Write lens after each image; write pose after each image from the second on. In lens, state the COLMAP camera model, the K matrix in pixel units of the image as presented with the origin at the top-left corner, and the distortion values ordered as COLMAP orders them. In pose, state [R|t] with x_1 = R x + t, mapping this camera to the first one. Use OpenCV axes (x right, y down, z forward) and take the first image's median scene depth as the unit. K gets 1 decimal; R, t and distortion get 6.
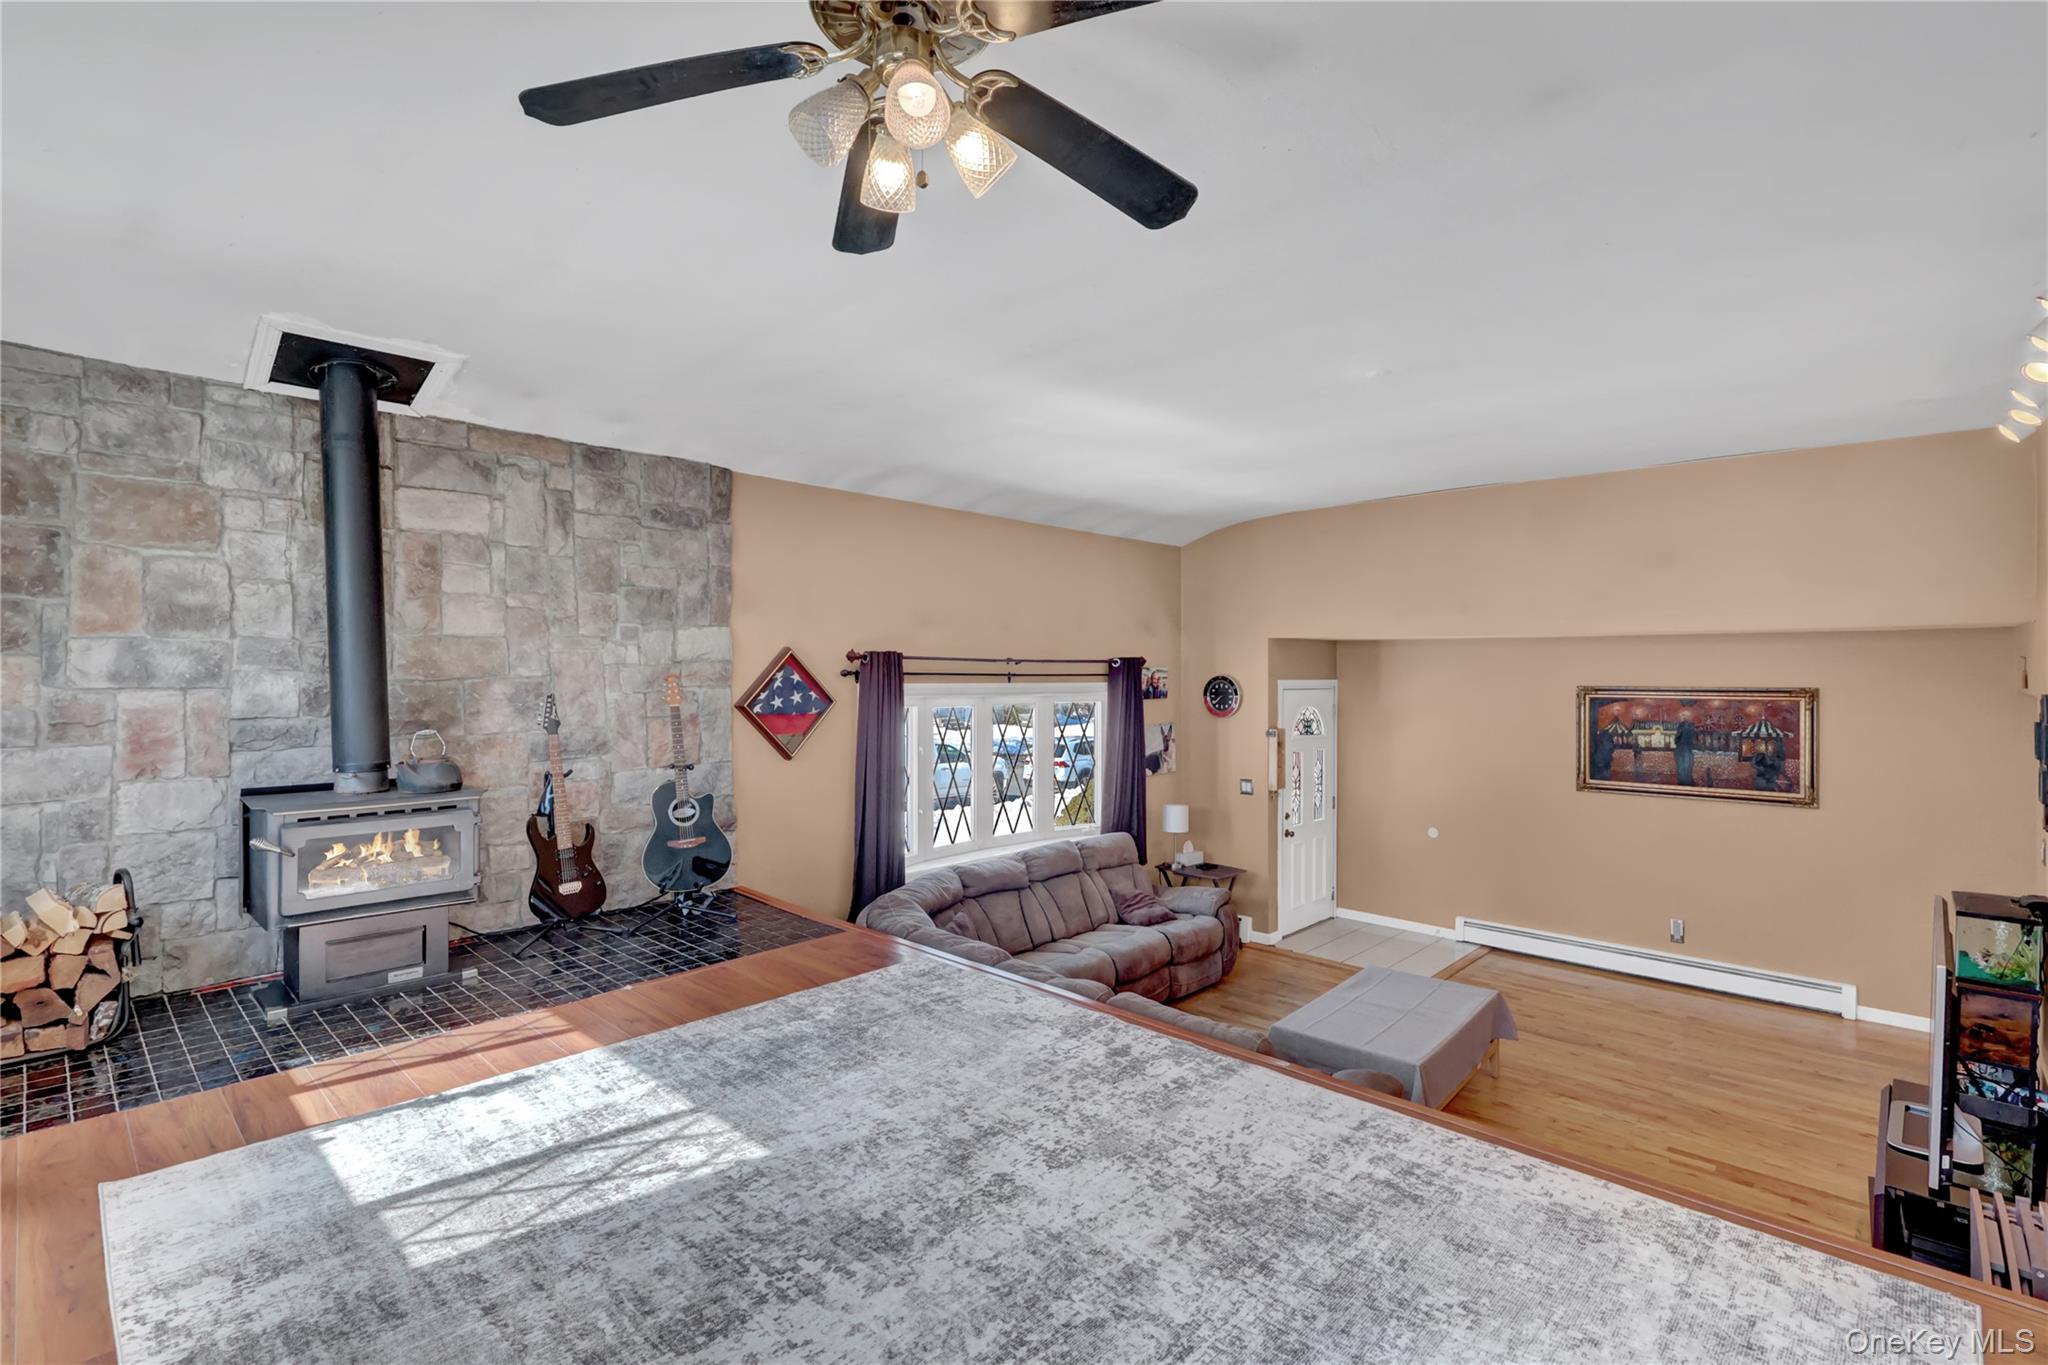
lens RADIAL K [[949.5, 0, 1030.2], [0, 949.5, 673.7], [0, 0, 1]] dist [-0.005116, 0.002227]
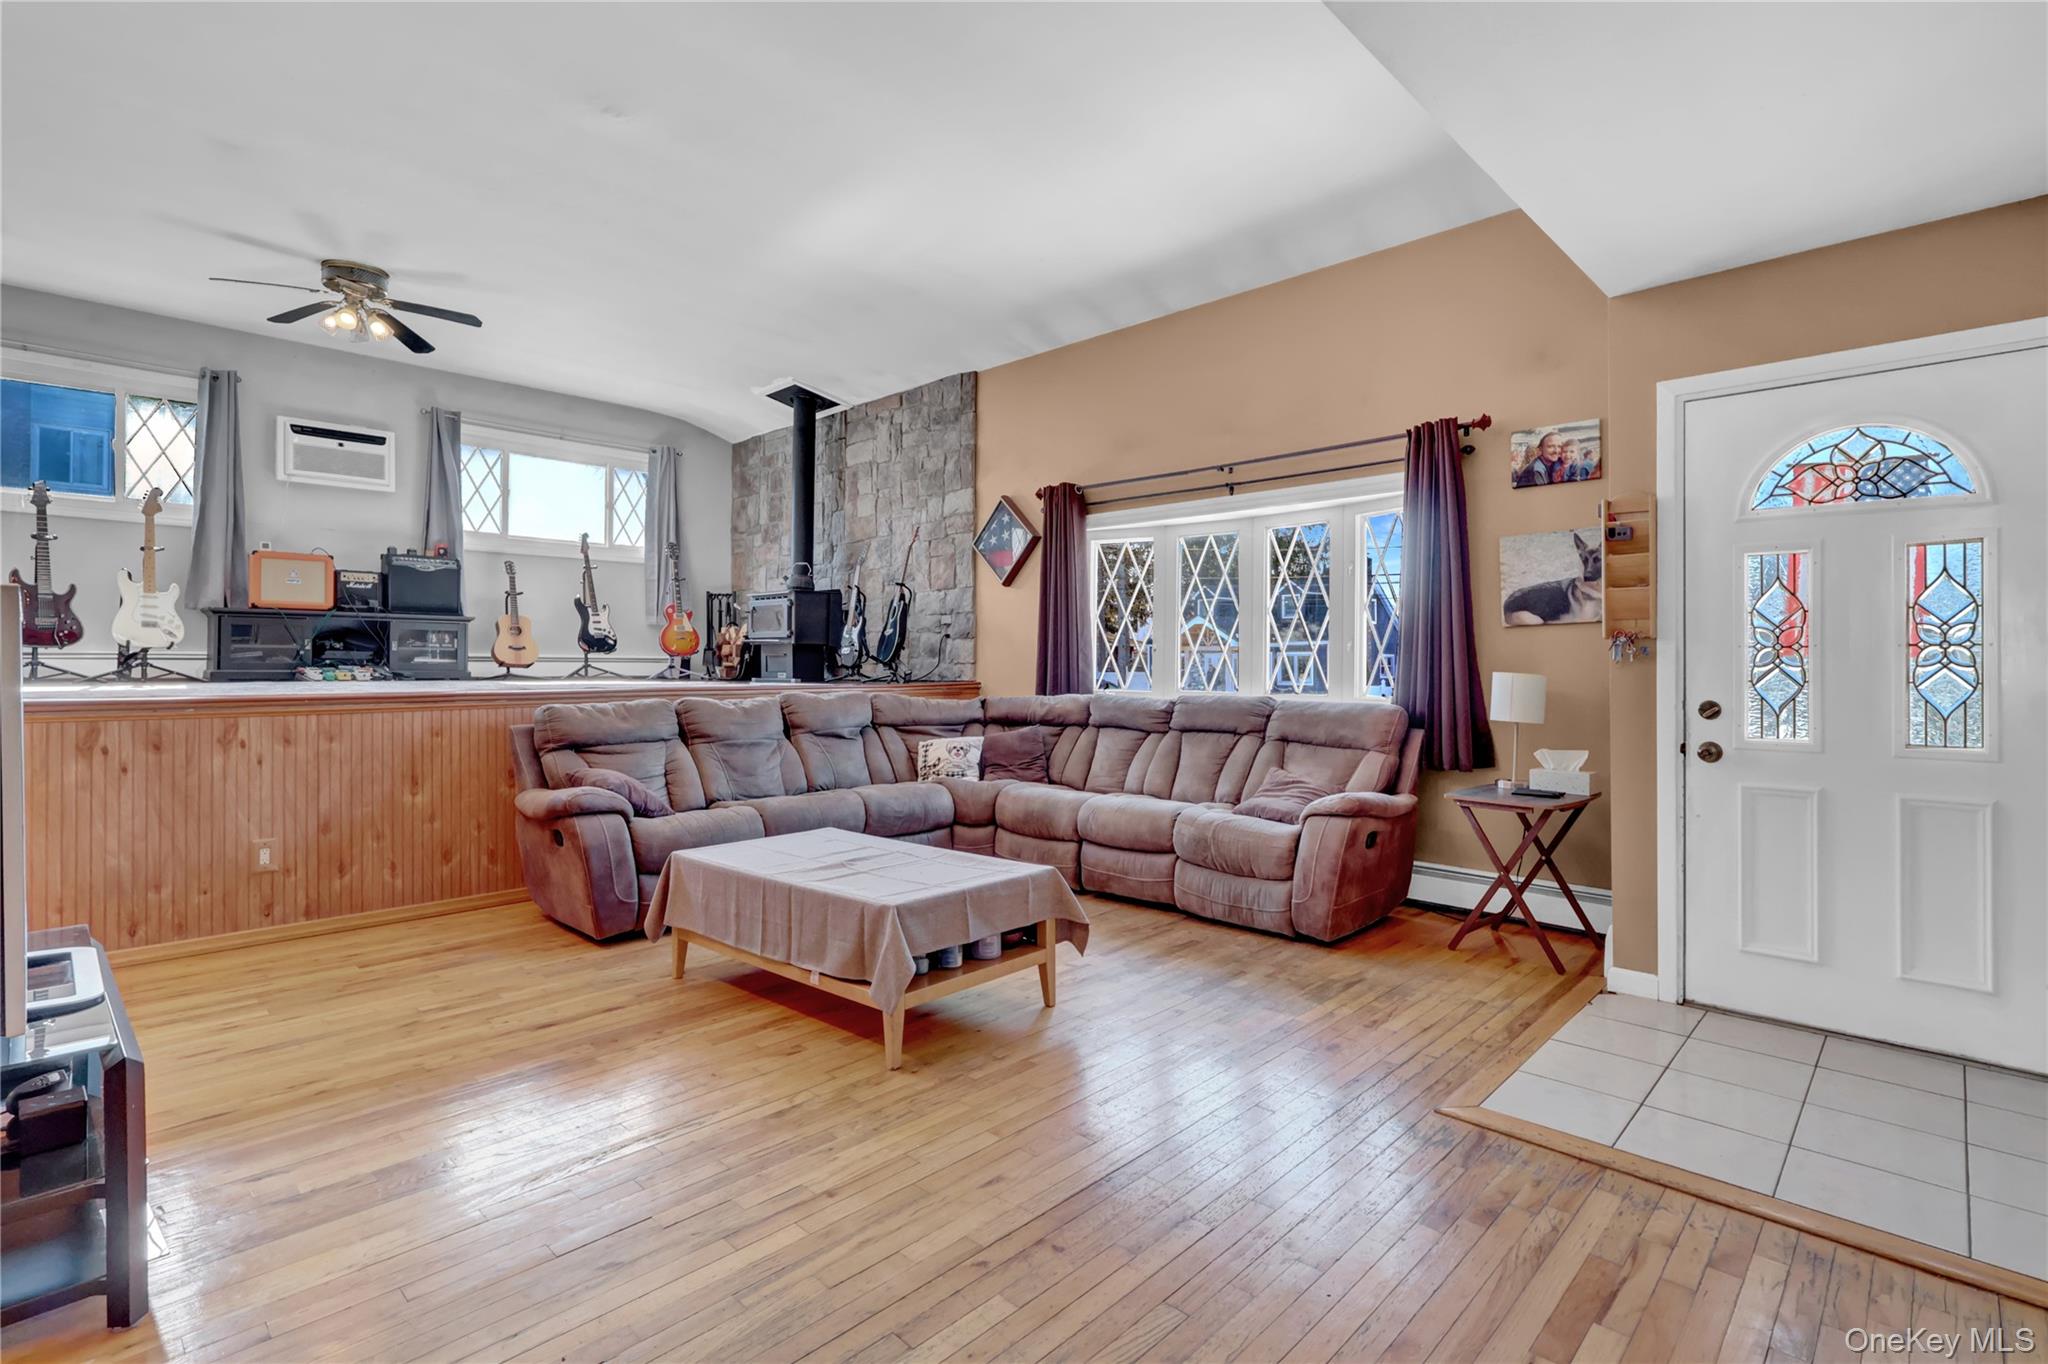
lens RADIAL K [[949.5, 0, 1041.3], [0, 949.5, 664.9], [0, 0, 1]] dist [-0.005116, 0.002227]
pose [[0.003537, -0.002538, -0.999991, 1.088598], [-0.007104, 0.999971, -0.002563, 0.216734], [0.999969, 0.007113, 0.003519, 1.150151]]
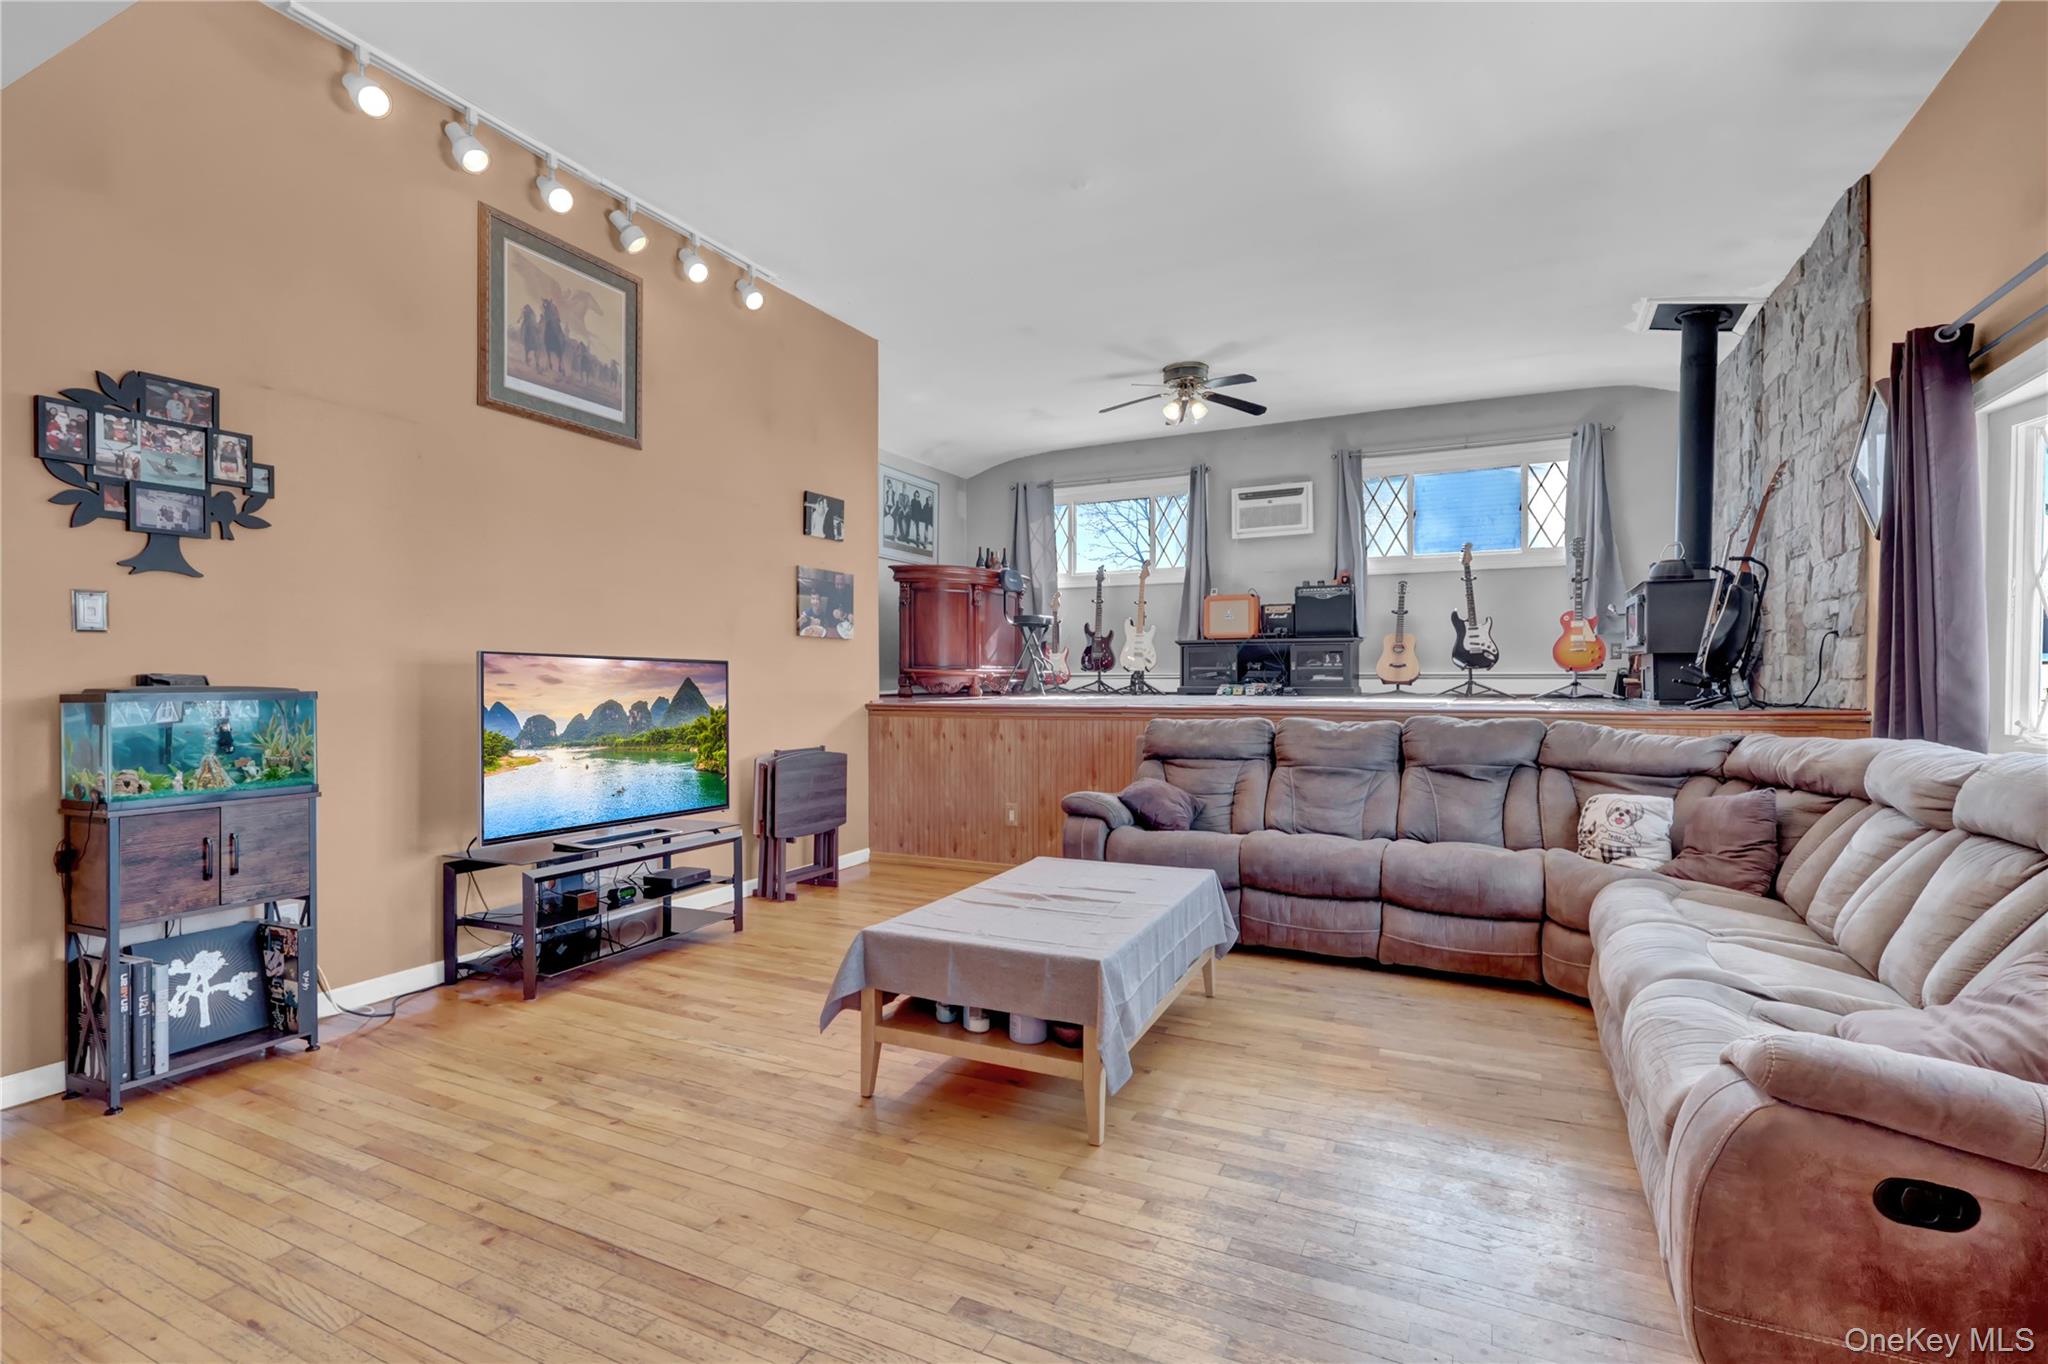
lens RADIAL K [[949.5, 0, 1042.1], [0, 949.5, 680.7], [0, 0, 1]] dist [-0.005116, 0.002227]
pose [[-0.951318, -0.001657, -0.308205, 0.600363], [-0.002970, 0.999988, 0.003790, 0.211935], [0.308195, 0.004521, -0.951312, 1.617800]]
